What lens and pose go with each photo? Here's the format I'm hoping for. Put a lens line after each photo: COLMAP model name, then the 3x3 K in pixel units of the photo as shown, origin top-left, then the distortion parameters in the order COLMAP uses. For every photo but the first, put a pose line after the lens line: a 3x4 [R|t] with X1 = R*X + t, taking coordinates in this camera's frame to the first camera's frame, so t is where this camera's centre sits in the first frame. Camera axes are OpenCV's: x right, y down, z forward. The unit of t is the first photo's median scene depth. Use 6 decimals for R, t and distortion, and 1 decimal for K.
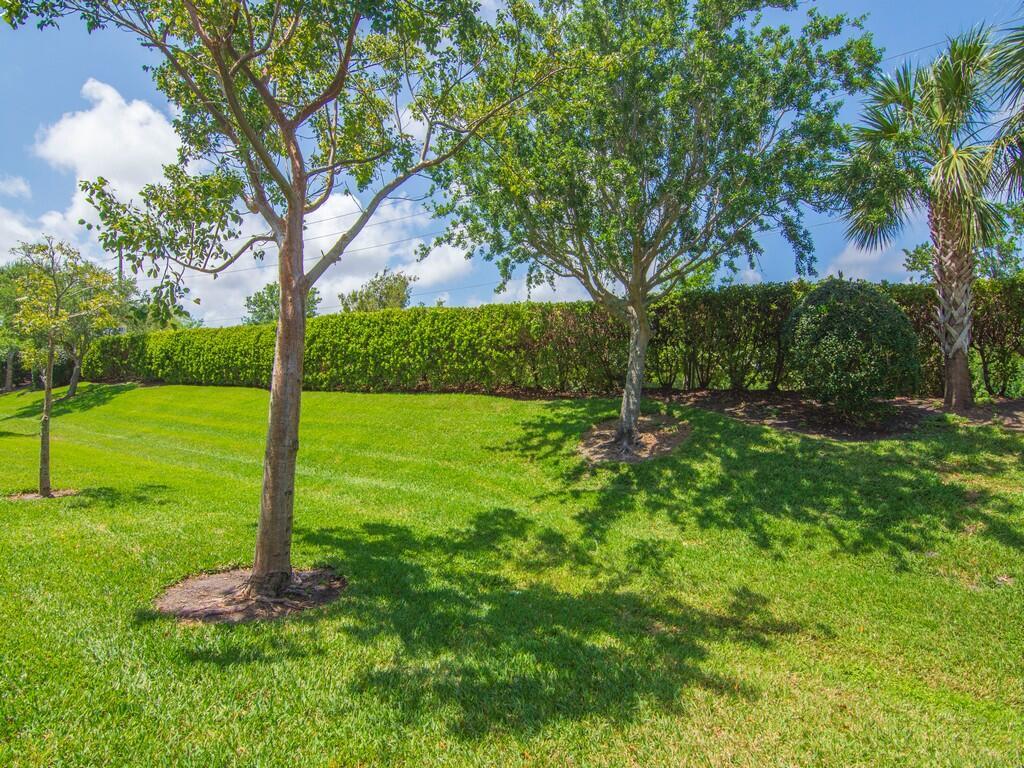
lens RADIAL K [[501.2, 0, 511.7], [0, 501.2, 374.5], [0, 0, 1]] dist [-0.019967, -0.002106]
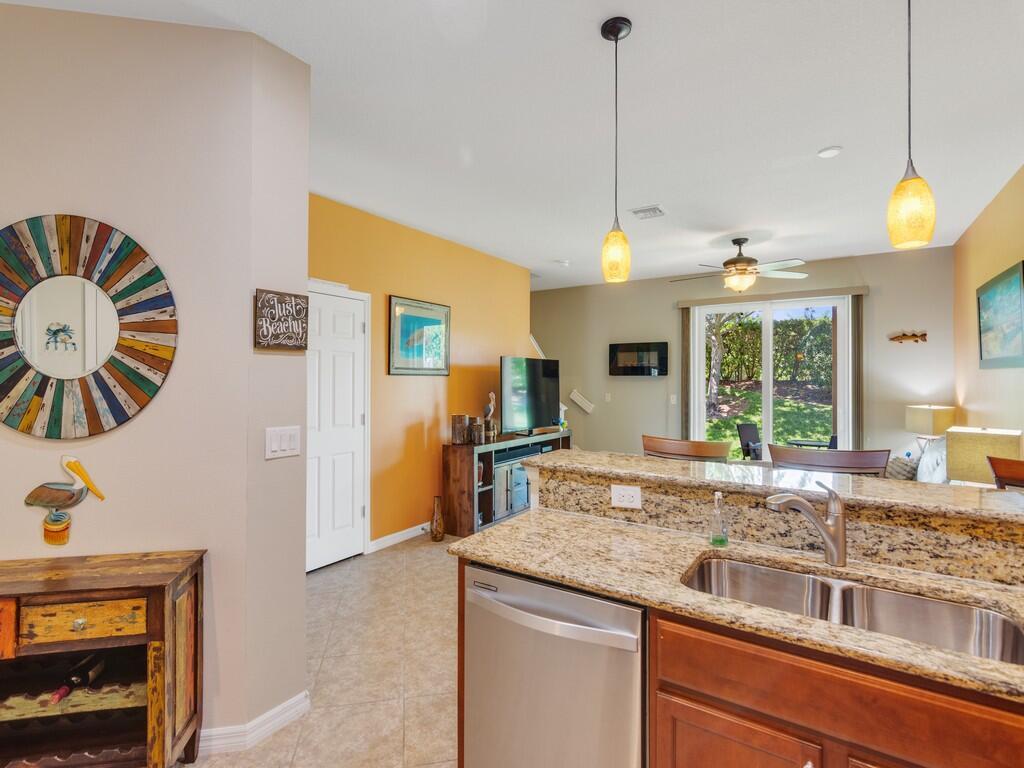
lens RADIAL K [[501.2, 0, 511.7], [0, 501.2, 374.5], [0, 0, 1]] dist [-0.019967, -0.002106]
pose [[0.999168, -0.014087, -0.038262, -0.420405], [0.014414, 0.999862, 0.008296, -0.019690], [0.038140, -0.008841, 0.999233, -0.837266]]
